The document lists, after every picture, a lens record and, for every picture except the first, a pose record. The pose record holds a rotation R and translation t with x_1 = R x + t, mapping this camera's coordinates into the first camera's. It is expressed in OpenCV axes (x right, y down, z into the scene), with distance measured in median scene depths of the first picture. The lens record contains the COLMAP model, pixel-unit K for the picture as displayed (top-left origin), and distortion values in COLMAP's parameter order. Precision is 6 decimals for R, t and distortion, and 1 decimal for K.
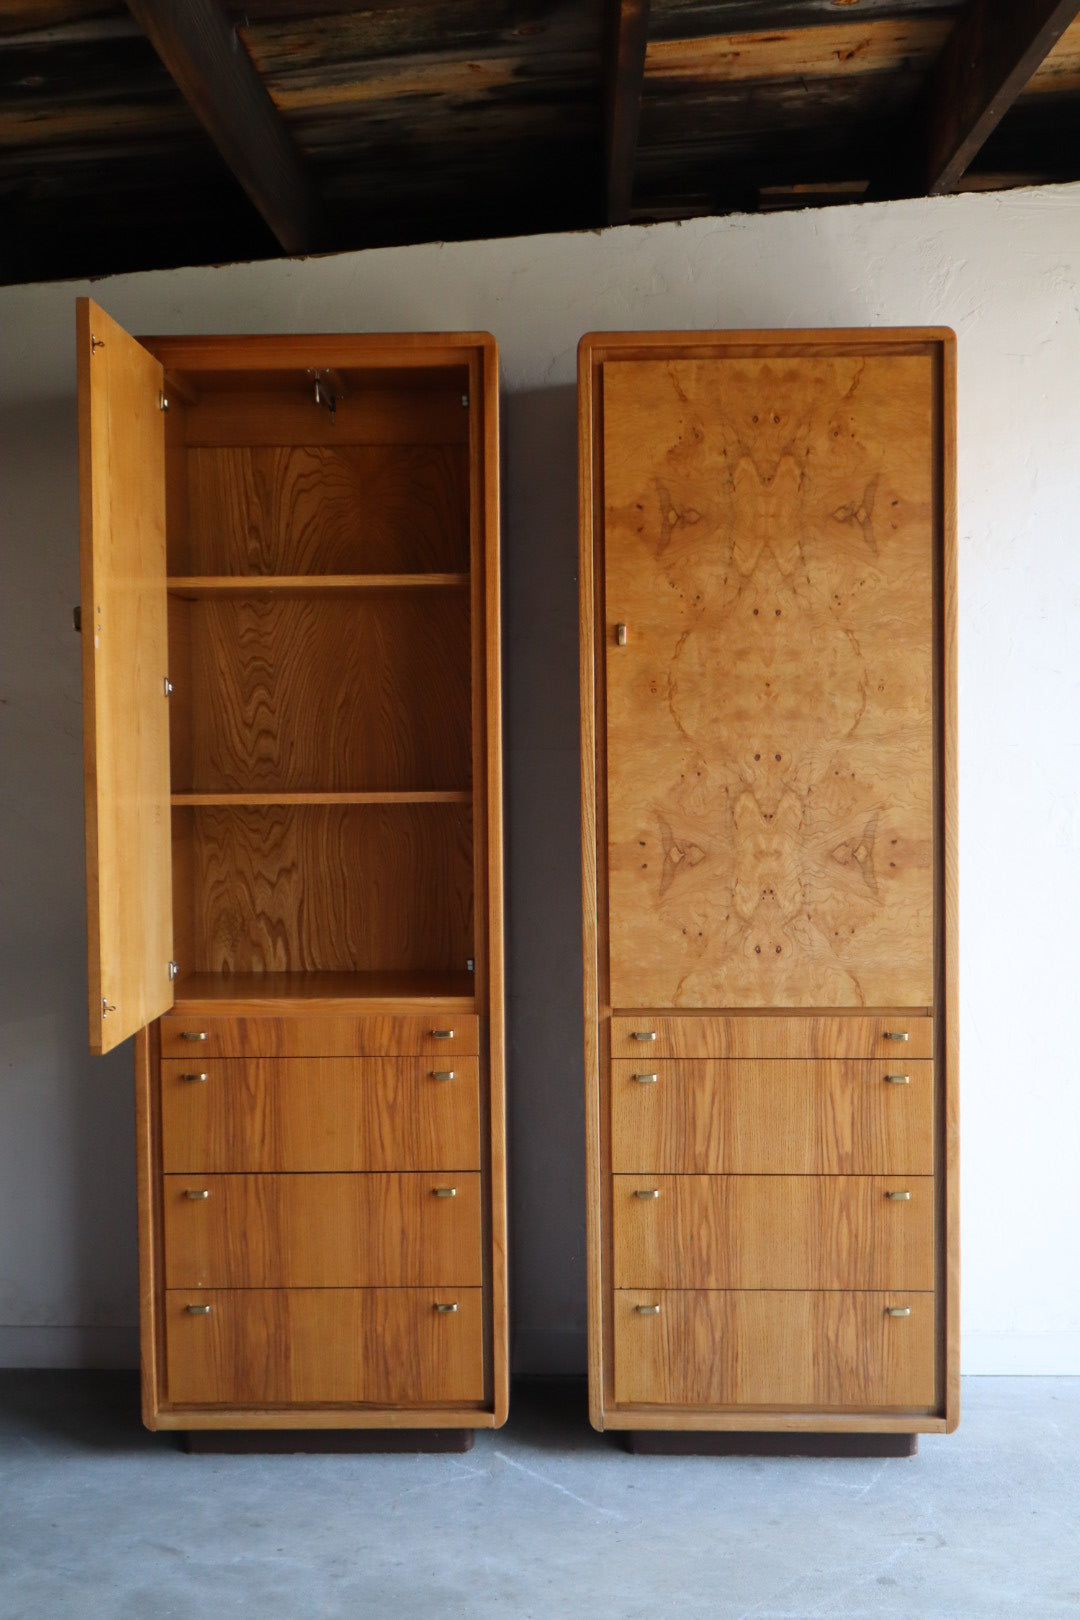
lens RADIAL K [[2051.5, 0, 533.0], [0, 2051.5, 808.1], [0, 0, 1]] dist [-0.034834, 0.000000]
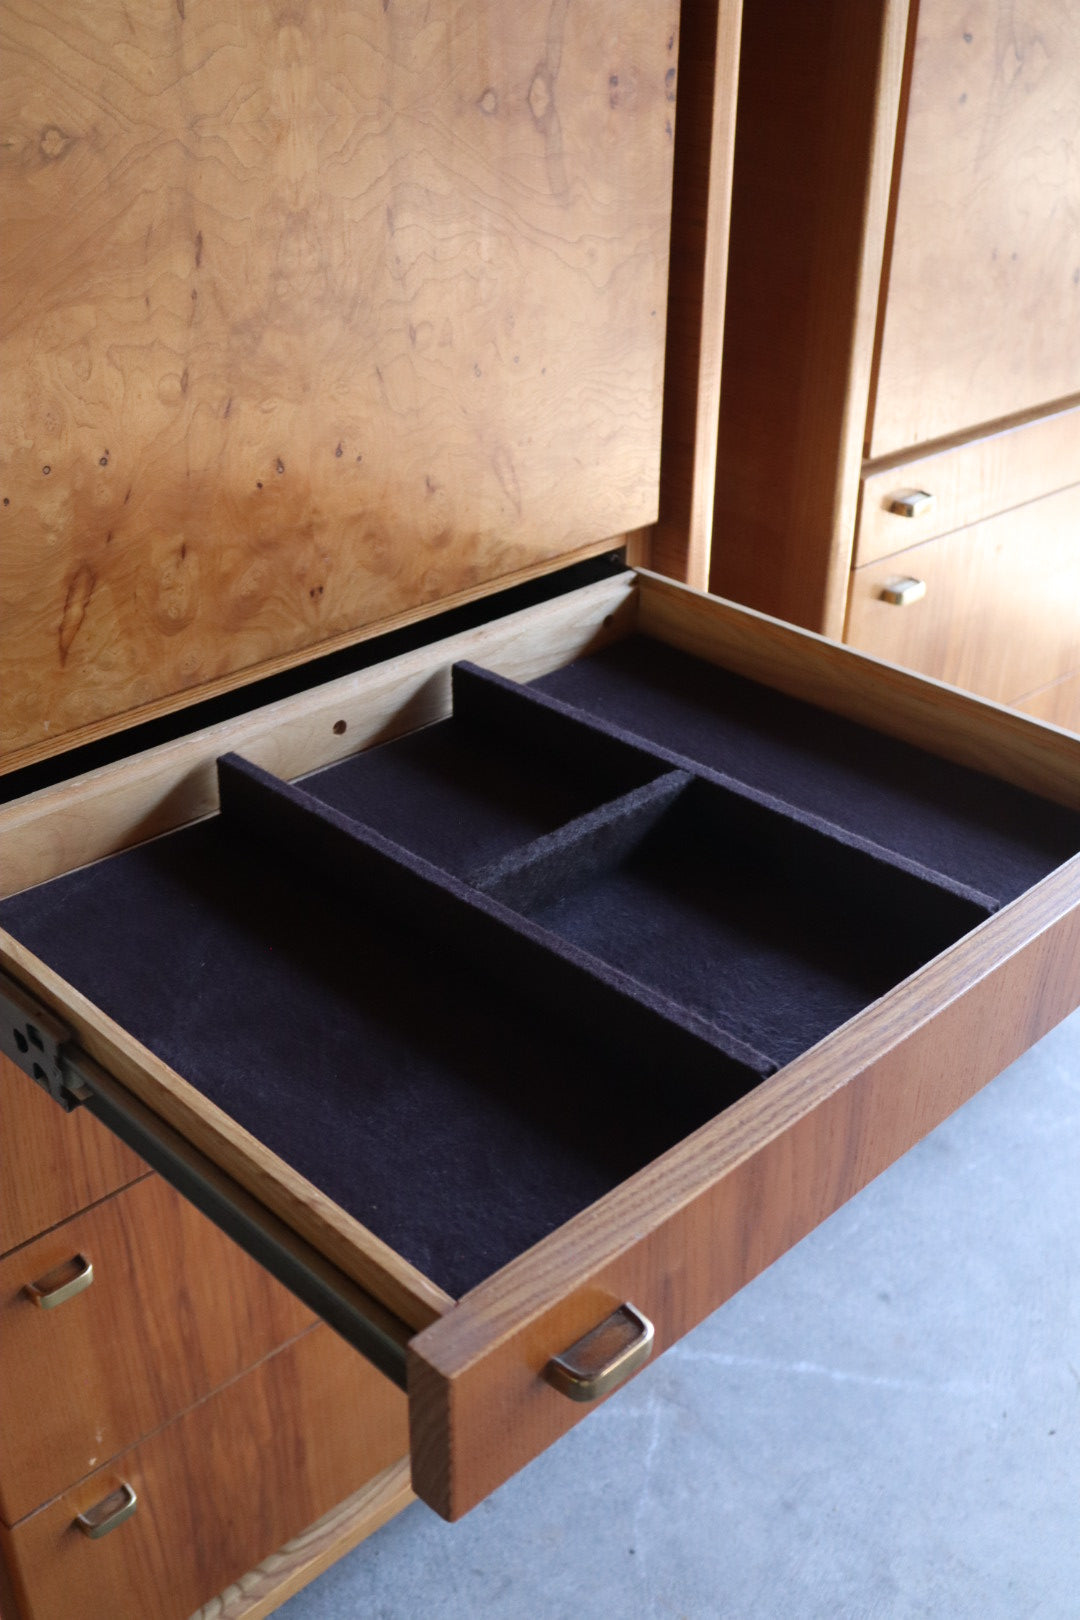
lens RADIAL K [[1637.8, 0, 537.0], [0, 1637.8, 817.1], [0, 0, 1]] dist [-0.063034, 0.000000]
pose [[0.695066, -0.347680, 0.629287, -0.247510], [0.009099, 0.879475, 0.475859, 0.001320], [-0.718888, -0.325027, 0.614457, 0.811326]]
